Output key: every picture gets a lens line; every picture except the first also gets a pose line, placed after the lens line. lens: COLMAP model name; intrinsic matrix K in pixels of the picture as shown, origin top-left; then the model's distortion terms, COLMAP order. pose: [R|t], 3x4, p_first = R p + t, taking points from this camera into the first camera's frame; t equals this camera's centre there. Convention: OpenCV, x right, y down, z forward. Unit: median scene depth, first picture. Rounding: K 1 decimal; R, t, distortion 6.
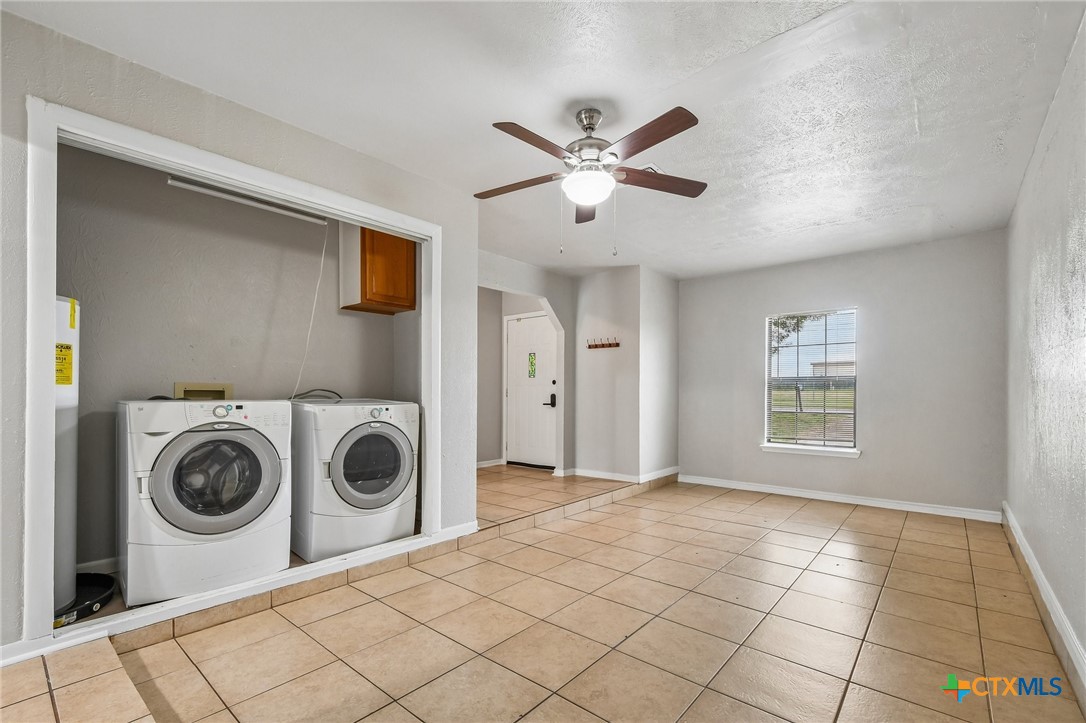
lens RADIAL K [[479.8, 0, 540.5], [0, 479.8, 394.7], [0, 0, 1]] dist [-0.001959, -0.001185]
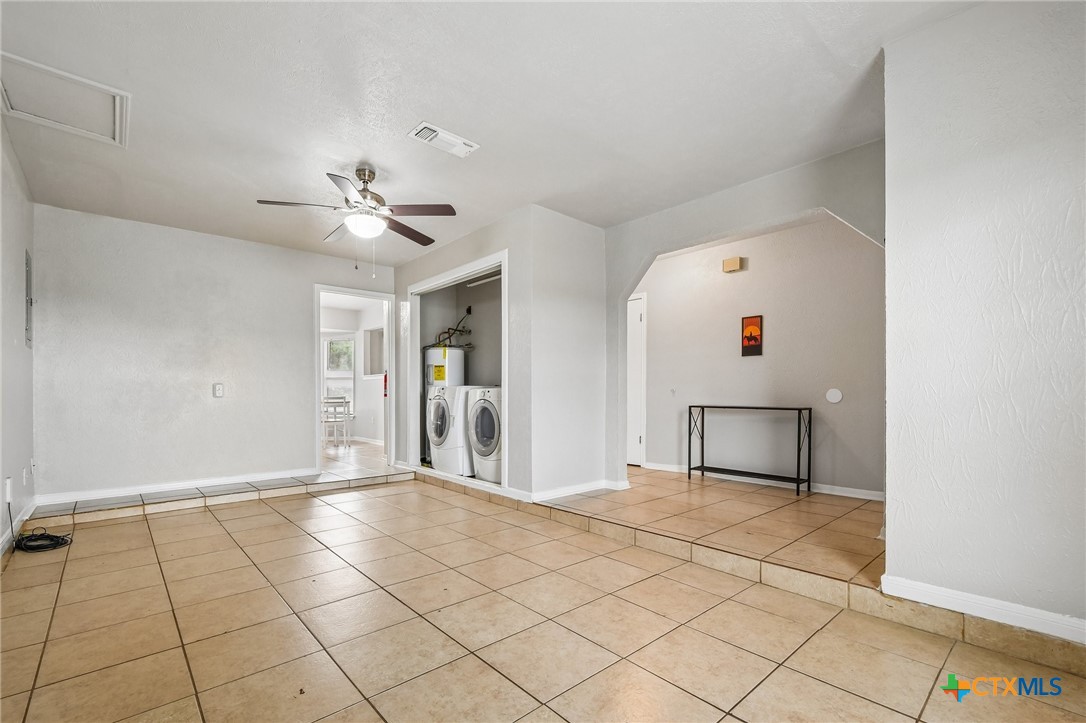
lens RADIAL K [[476.8, 0, 539.3], [0, 476.8, 395.0], [0, 0, 1]] dist [0.001461, -0.000443]
pose [[-0.127110, 0.001570, -0.991887, 1.029952], [-0.006853, 0.999973, 0.002461, 0.033606], [0.991865, 0.007110, -0.127095, 1.237523]]
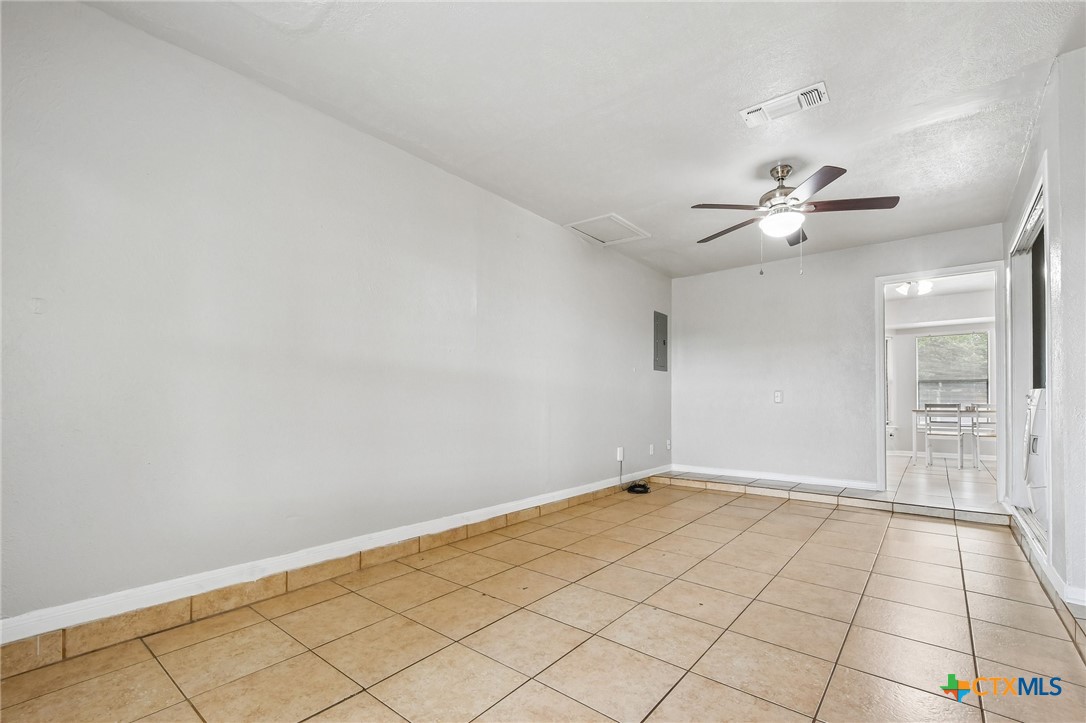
lens RADIAL K [[480.1, 0, 541.5], [0, 480.1, 391.0], [0, 0, 1]] dist [-0.001544, 0.000038]
pose [[-0.999817, -0.005430, -0.018358, 0.574331], [-0.005262, 0.999944, -0.009208, 0.030073], [0.018407, -0.009109, -0.999789, 1.702290]]
